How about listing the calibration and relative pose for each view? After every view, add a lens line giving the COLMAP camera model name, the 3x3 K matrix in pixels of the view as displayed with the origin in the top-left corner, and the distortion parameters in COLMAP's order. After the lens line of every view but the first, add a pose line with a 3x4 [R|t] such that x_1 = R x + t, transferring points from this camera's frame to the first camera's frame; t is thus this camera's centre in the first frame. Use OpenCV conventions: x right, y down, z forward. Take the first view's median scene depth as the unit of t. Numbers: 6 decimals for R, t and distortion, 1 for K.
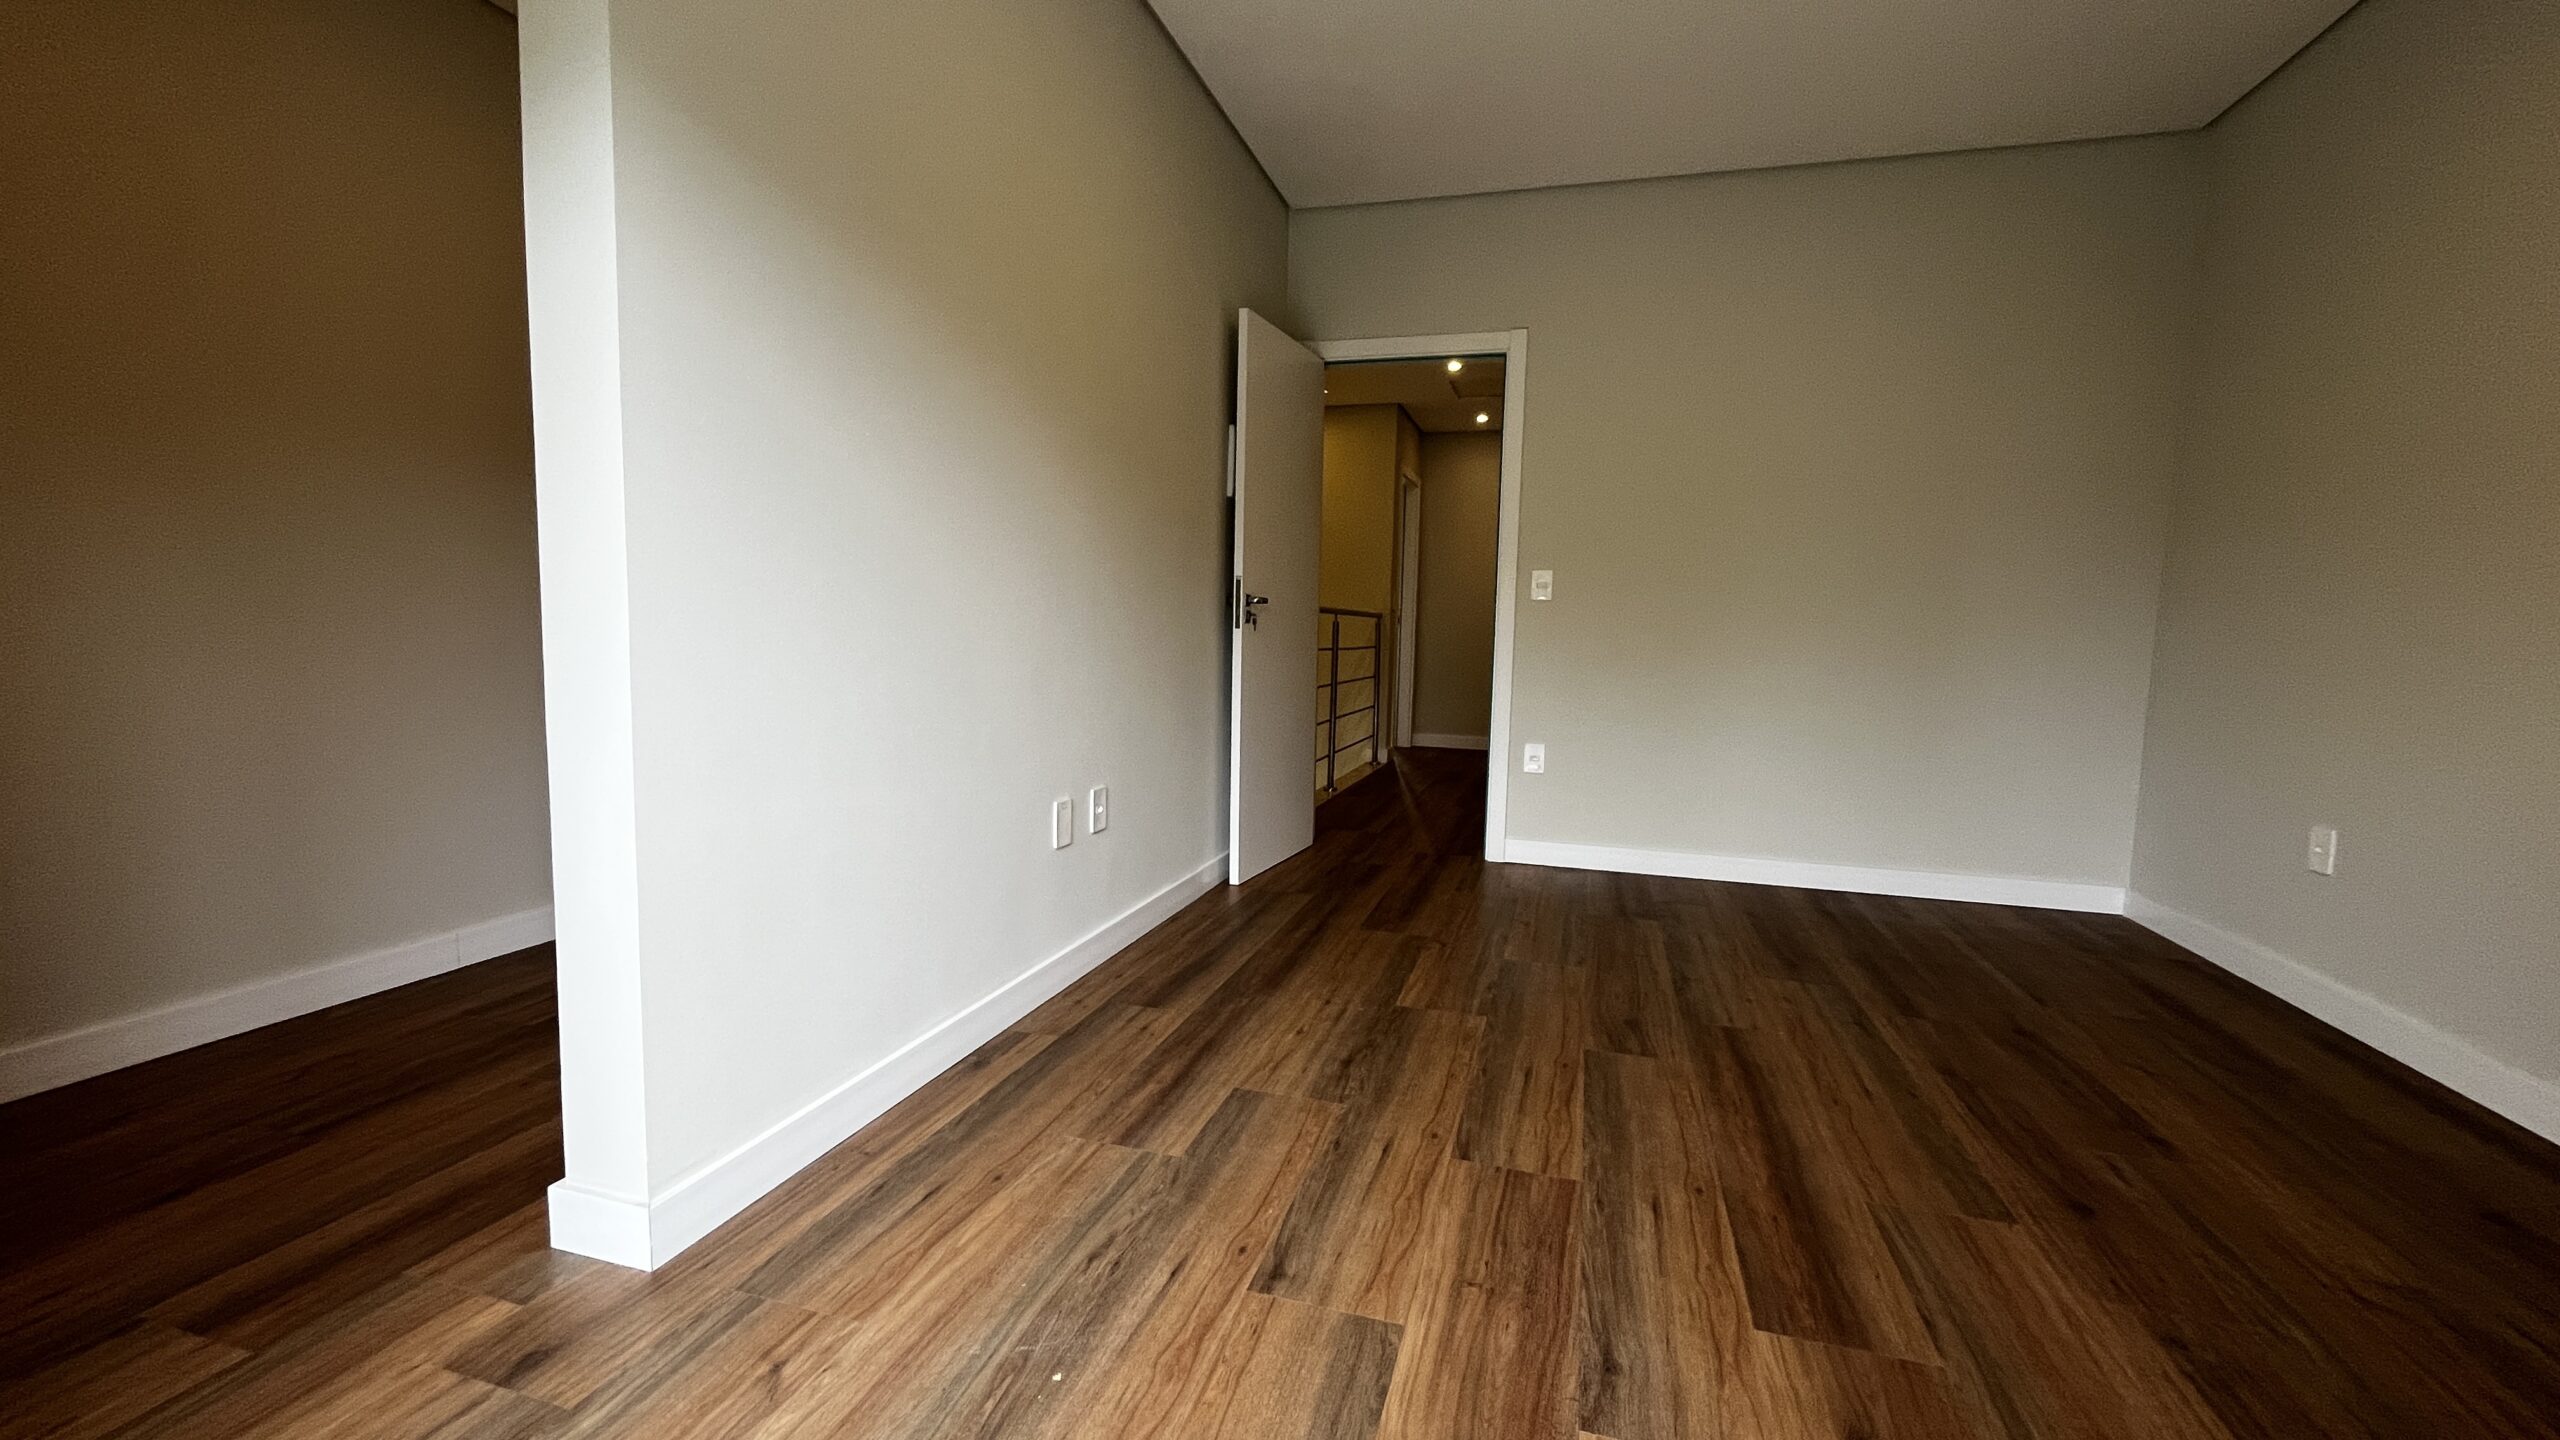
lens RADIAL K [[1034.3, 0, 1284.5], [0, 1034.3, 714.1], [0, 0, 1]] dist [-0.001370, 0.000019]
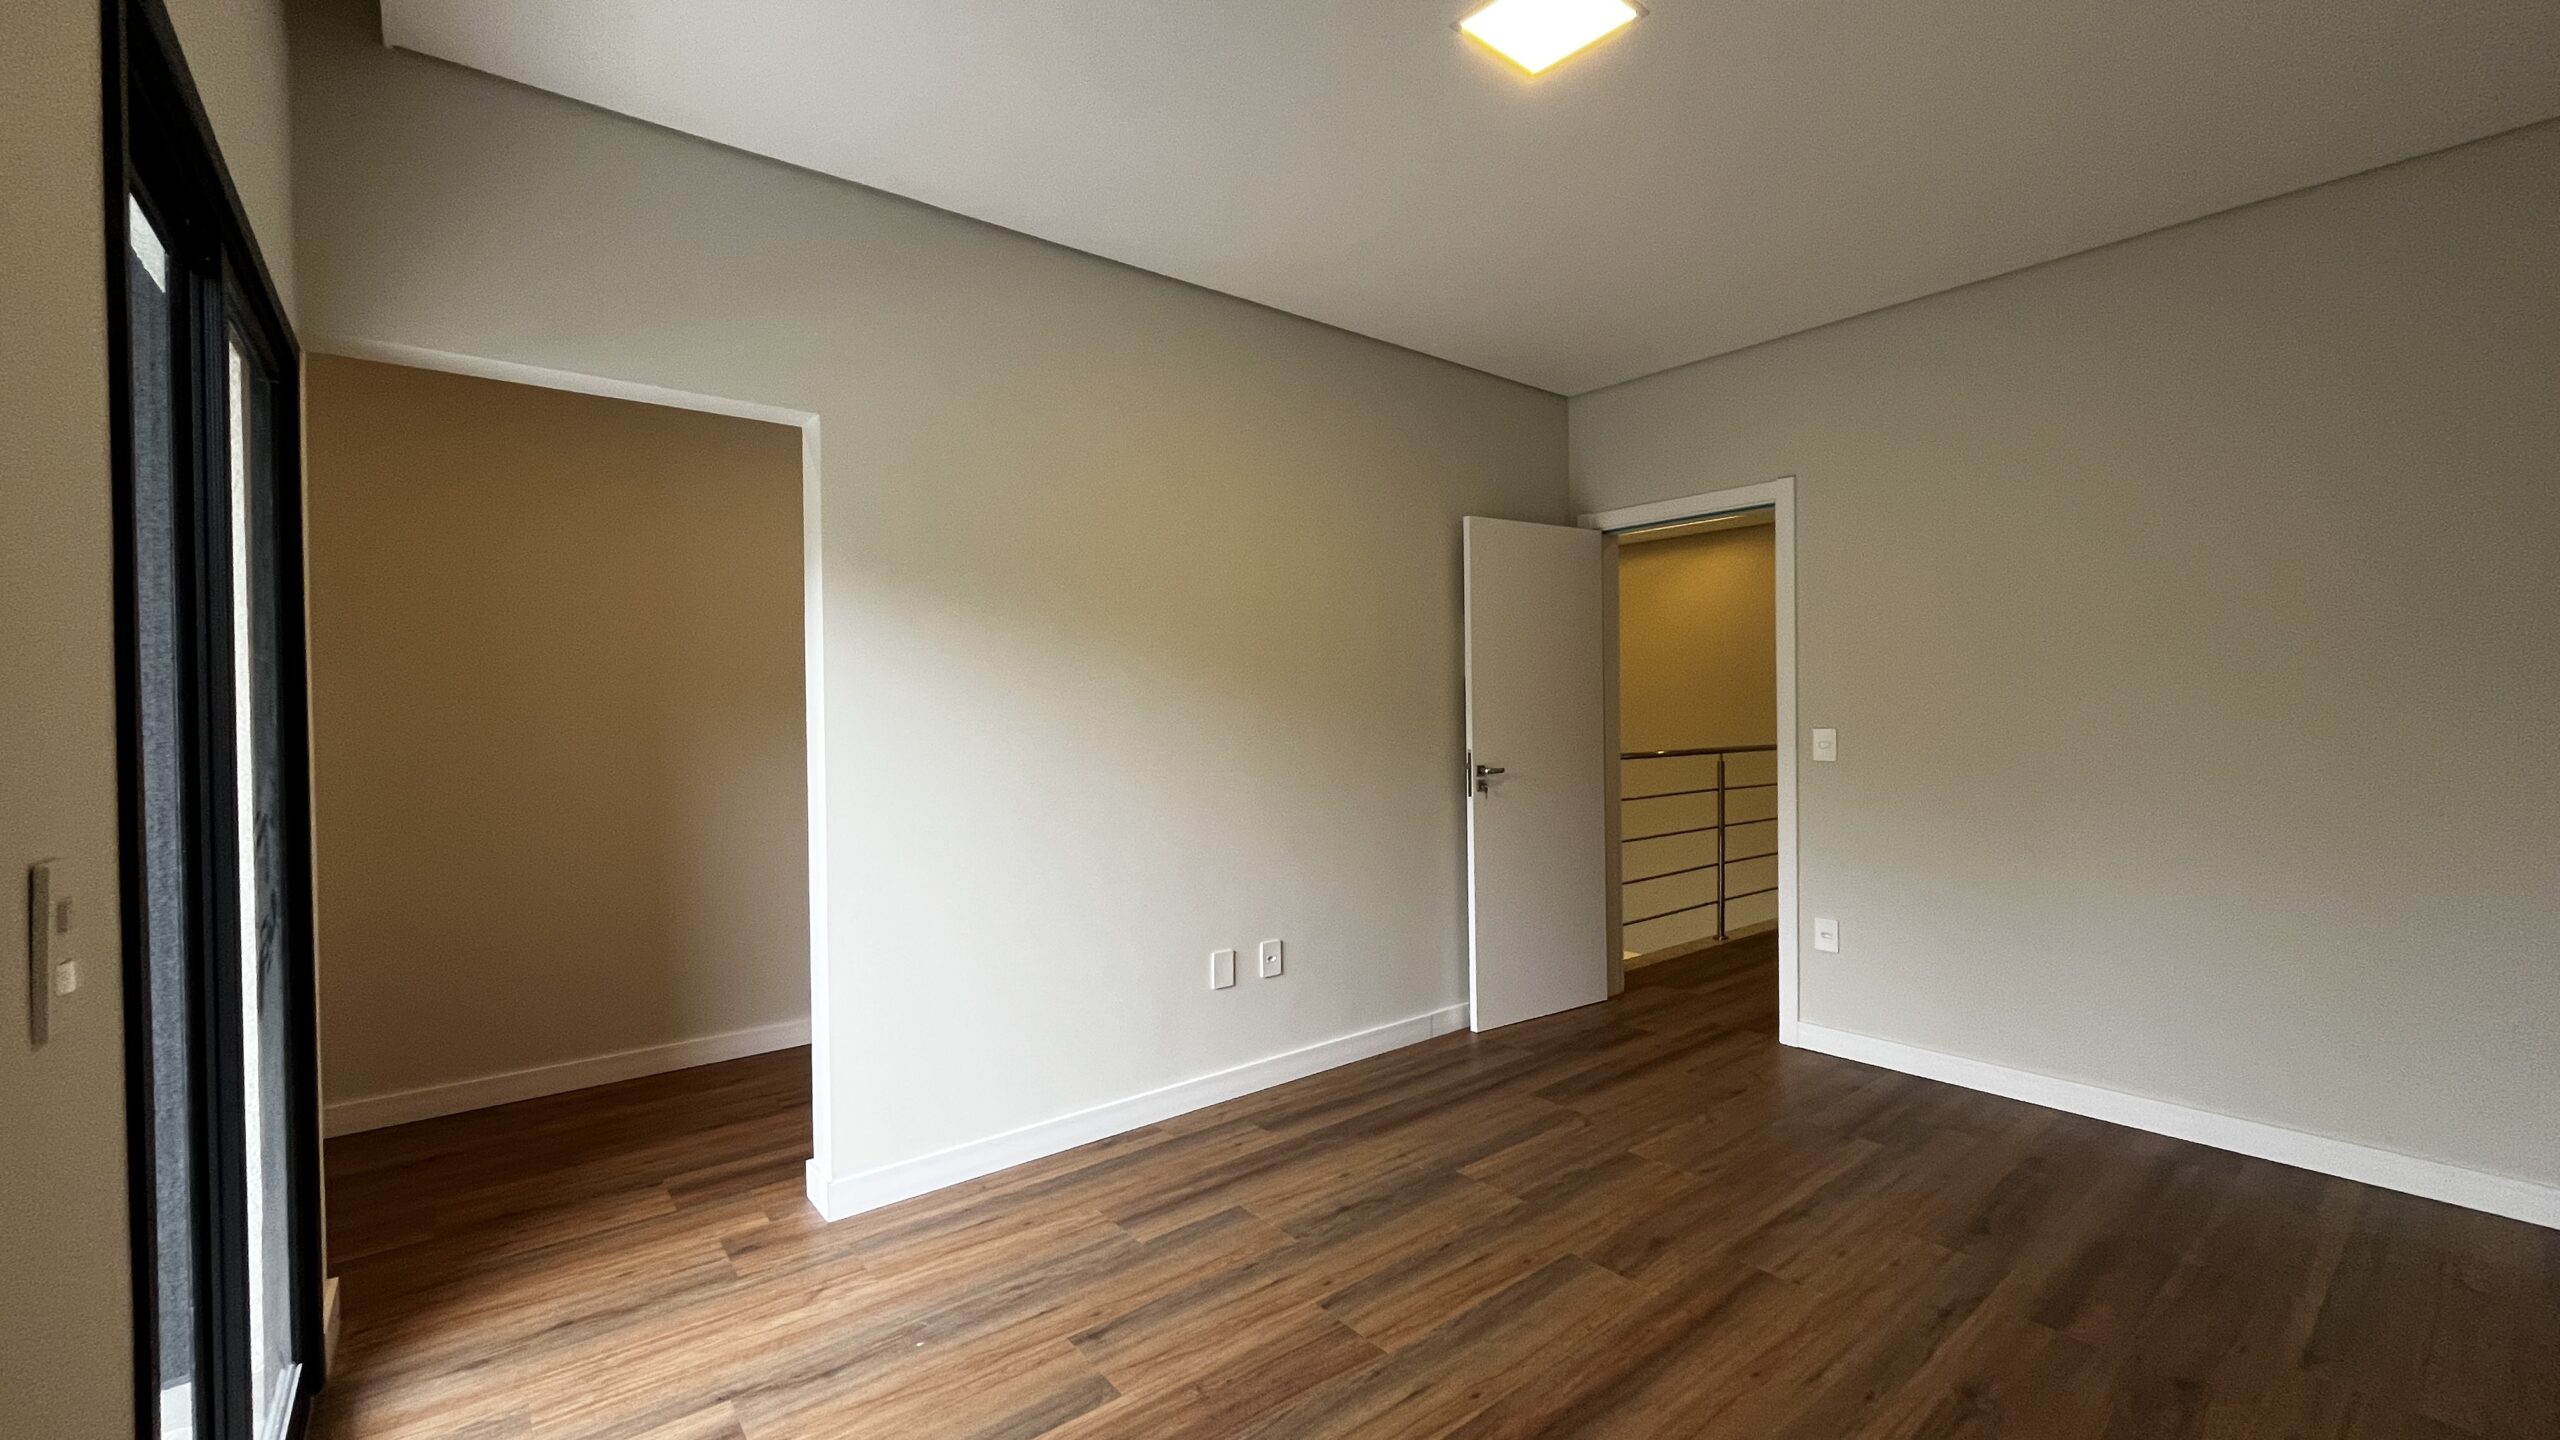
lens RADIAL K [[1034.3, 0, 1284.9], [0, 1034.3, 721.7], [0, 0, 1]] dist [-0.001370, 0.000019]
pose [[0.823890, -0.027916, -0.566062, 0.675924], [-0.016991, 0.997121, -0.073904, -0.125222], [0.566496, 0.070507, 0.821043, -0.042177]]
